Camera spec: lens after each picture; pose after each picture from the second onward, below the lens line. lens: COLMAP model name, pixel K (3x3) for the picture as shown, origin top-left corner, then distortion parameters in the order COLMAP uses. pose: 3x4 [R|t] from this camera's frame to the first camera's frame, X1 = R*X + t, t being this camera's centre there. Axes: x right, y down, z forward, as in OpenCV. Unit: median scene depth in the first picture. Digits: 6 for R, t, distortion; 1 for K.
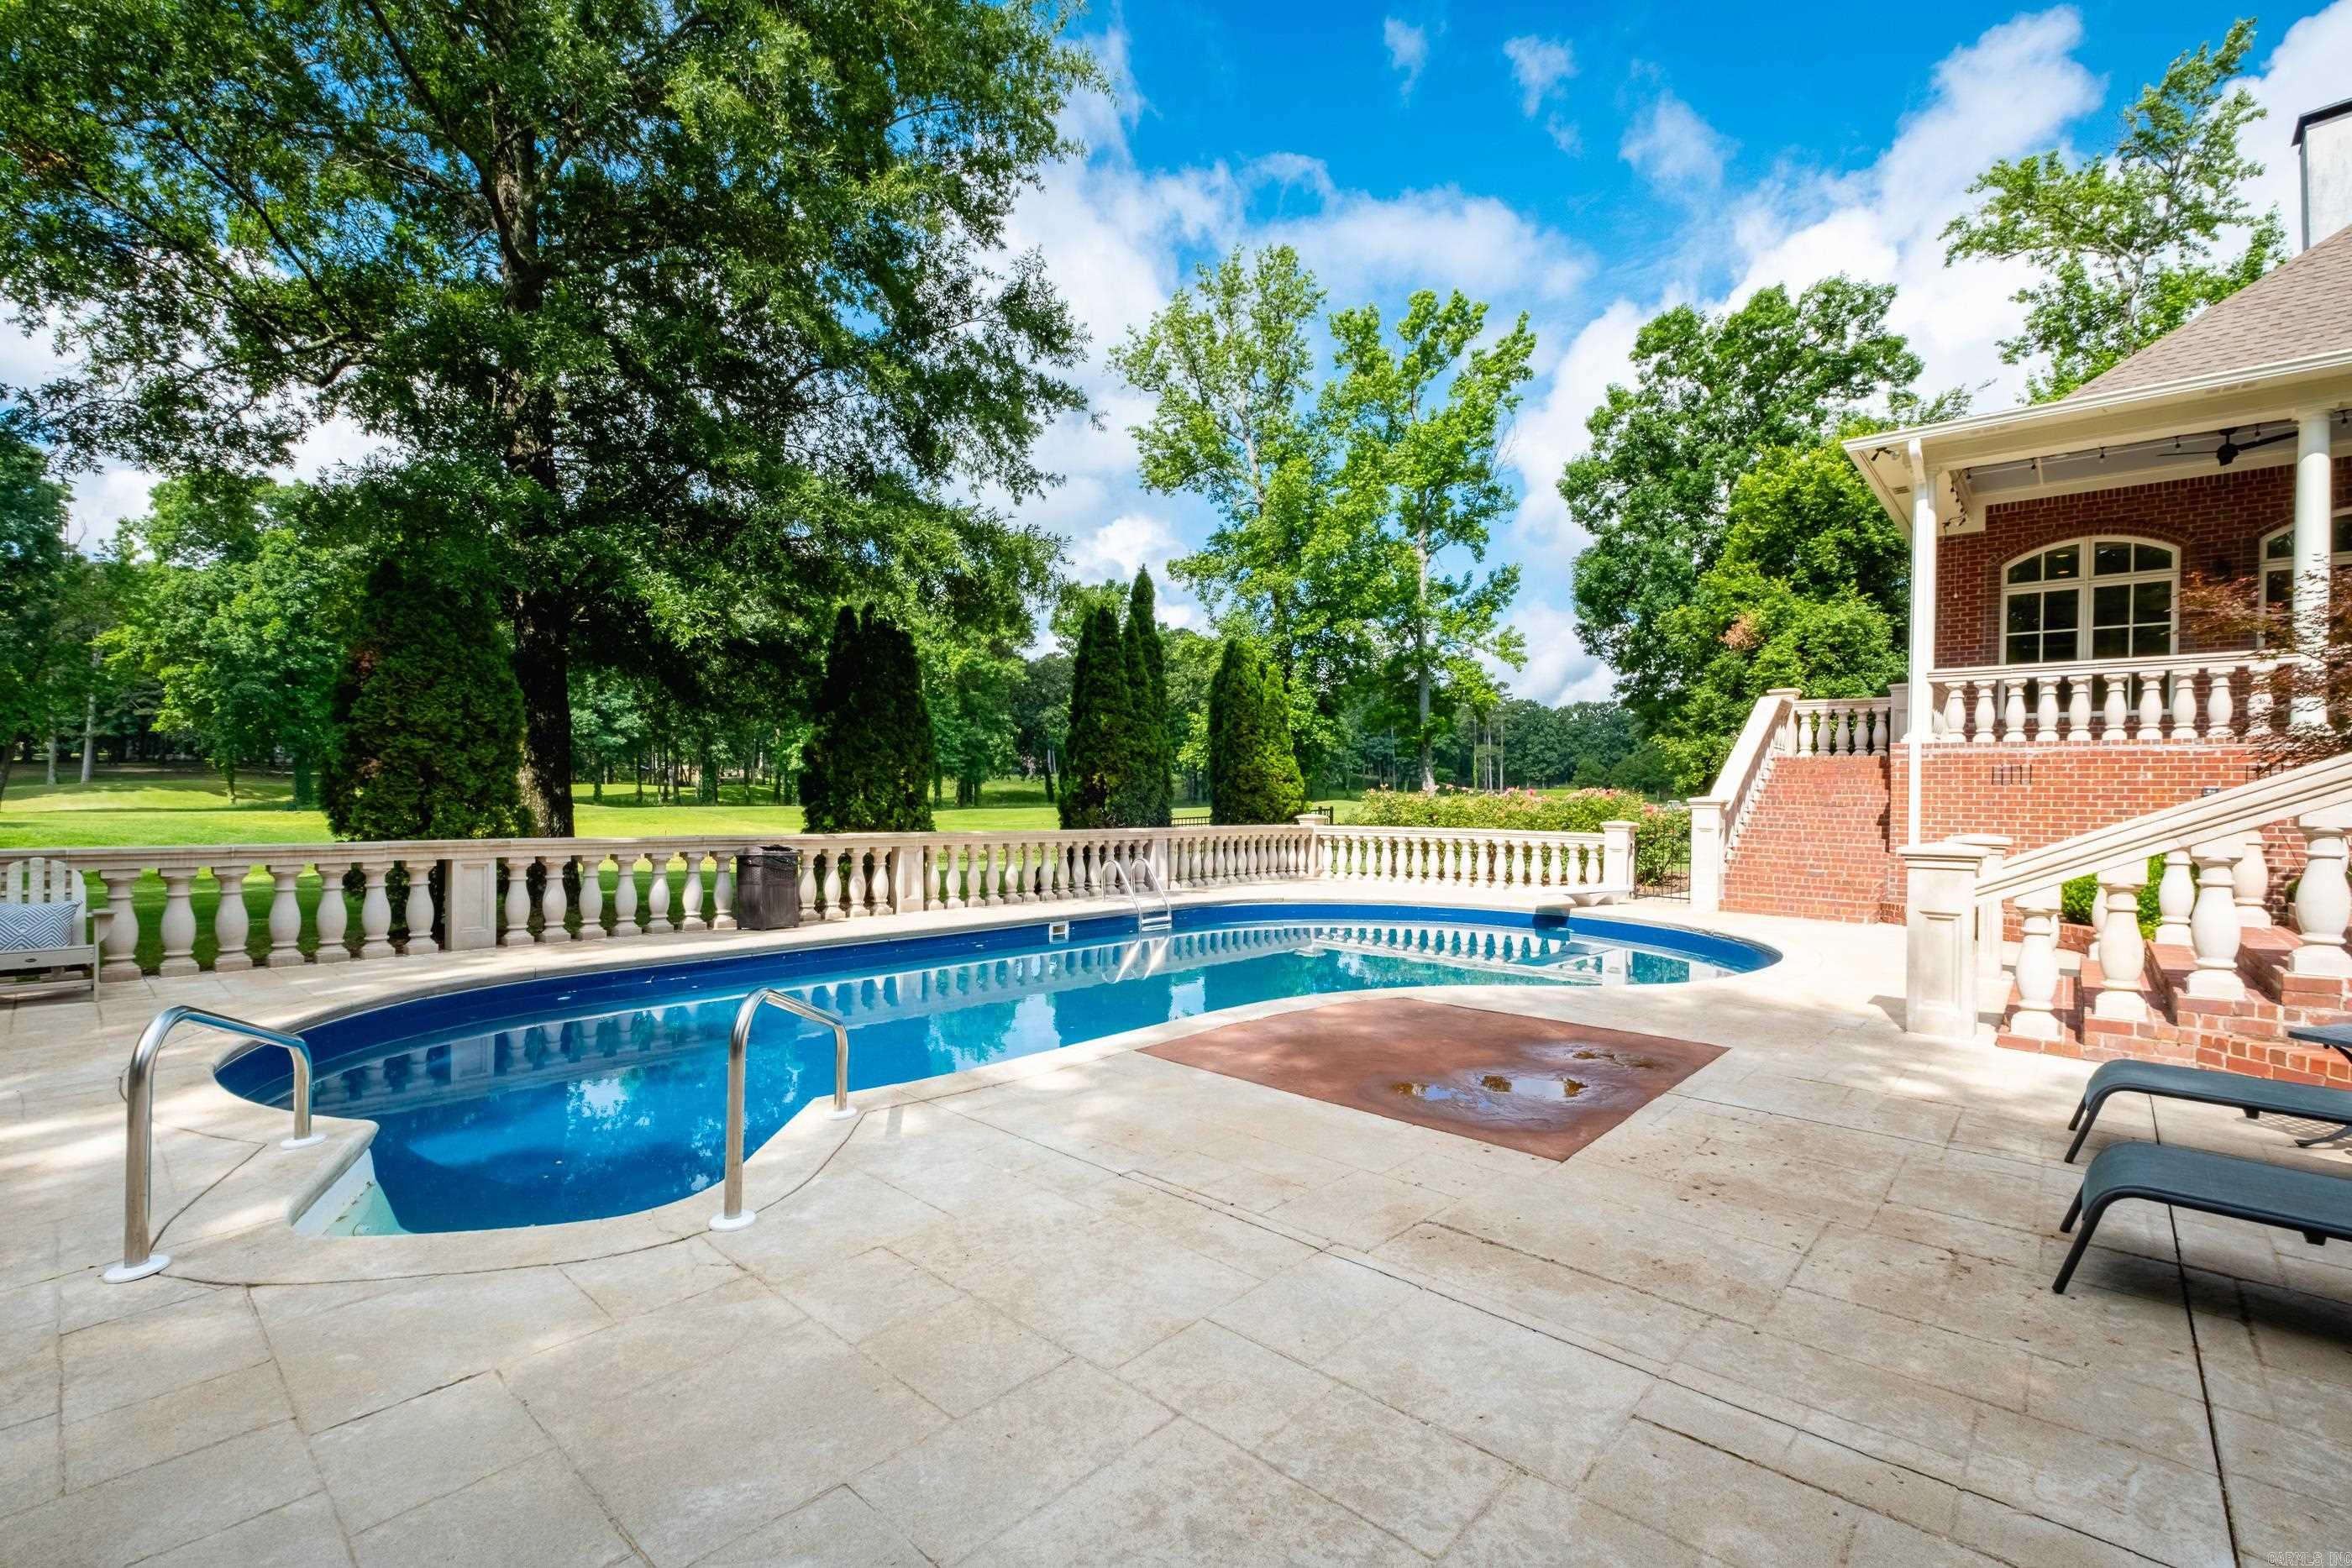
lens RADIAL K [[1003.9, 0, 1174.0], [0, 1003.9, 802.5], [0, 0, 1]] dist [0.009035, -0.005700]
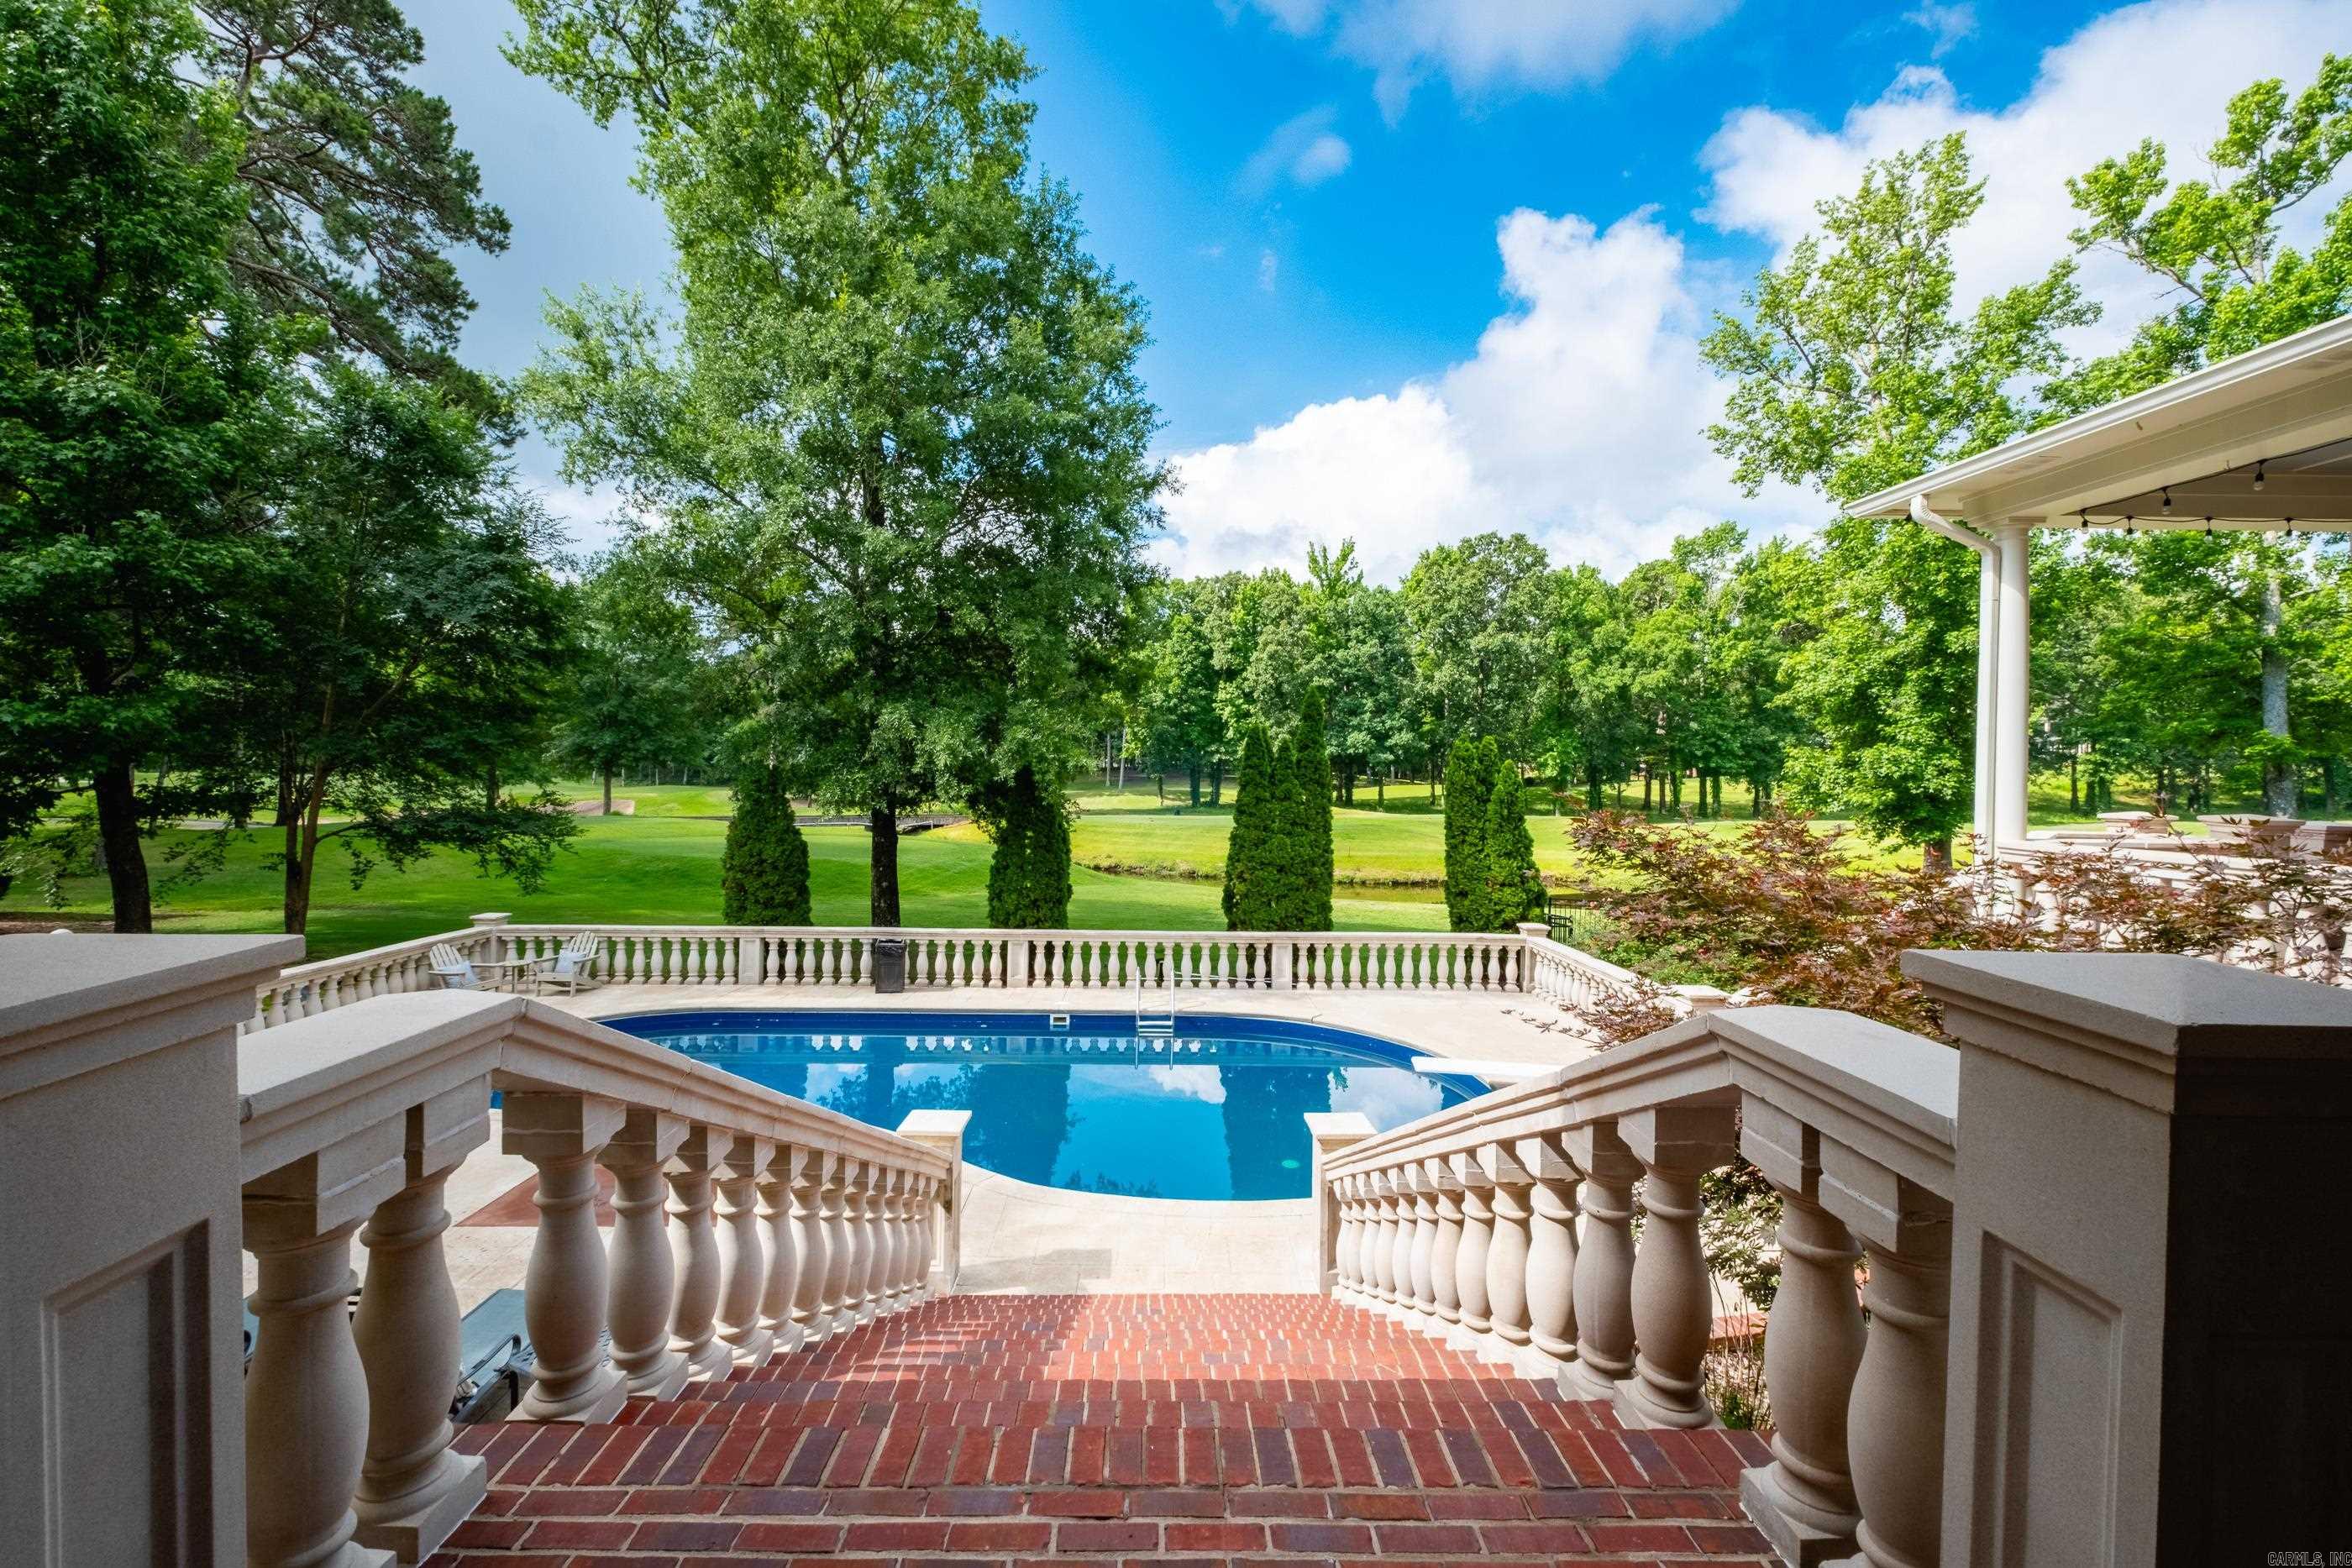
lens RADIAL K [[995.1, 0, 1177.4], [0, 995.1, 773.9], [0, 0, 1]] dist [-0.003215, -0.000845]
pose [[0.686921, -0.004191, -0.726720, 0.294408], [-0.009170, 0.999854, -0.014434, -0.055604], [0.726675, 0.016579, 0.686782, 0.067816]]
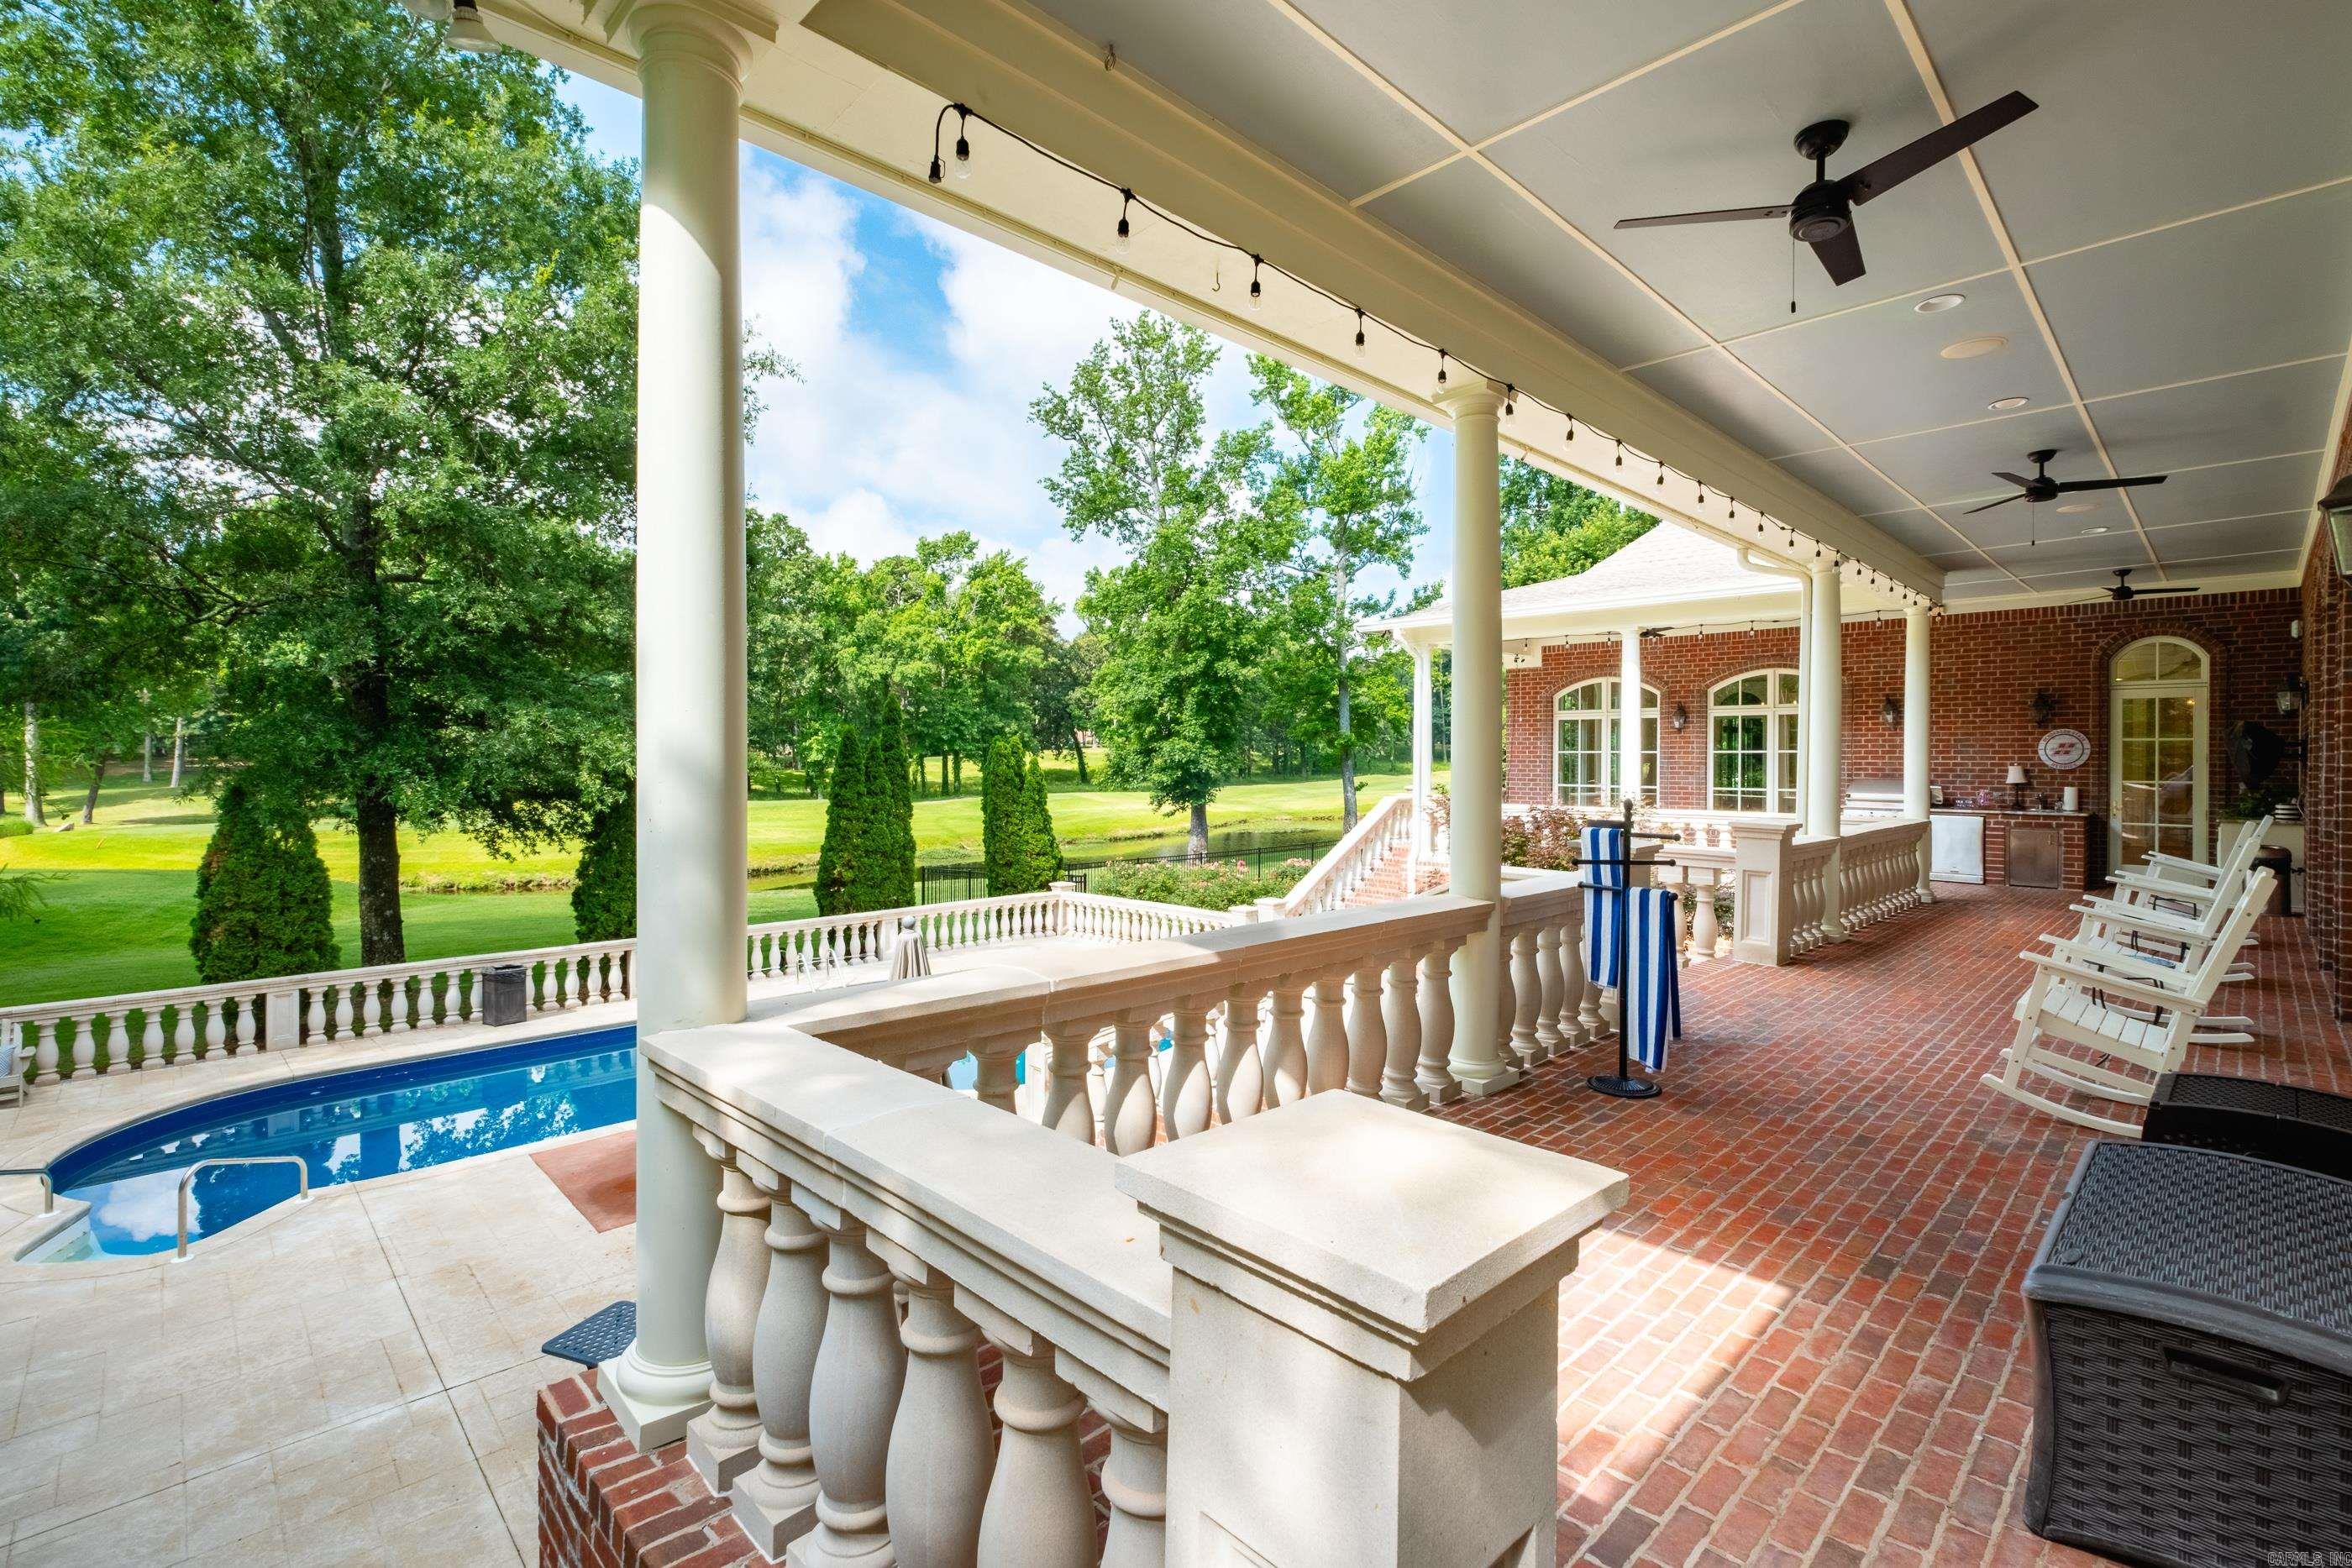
lens RADIAL K [[1026.8, 0, 1182.2], [0, 1026.8, 770.8], [0, 0, 1]] dist [-0.001390, -0.000913]
pose [[0.998359, -0.012656, -0.055843, 0.179074], [0.012809, 0.999915, 0.002385, -0.062341], [0.055808, -0.003097, 0.998437, -0.112144]]
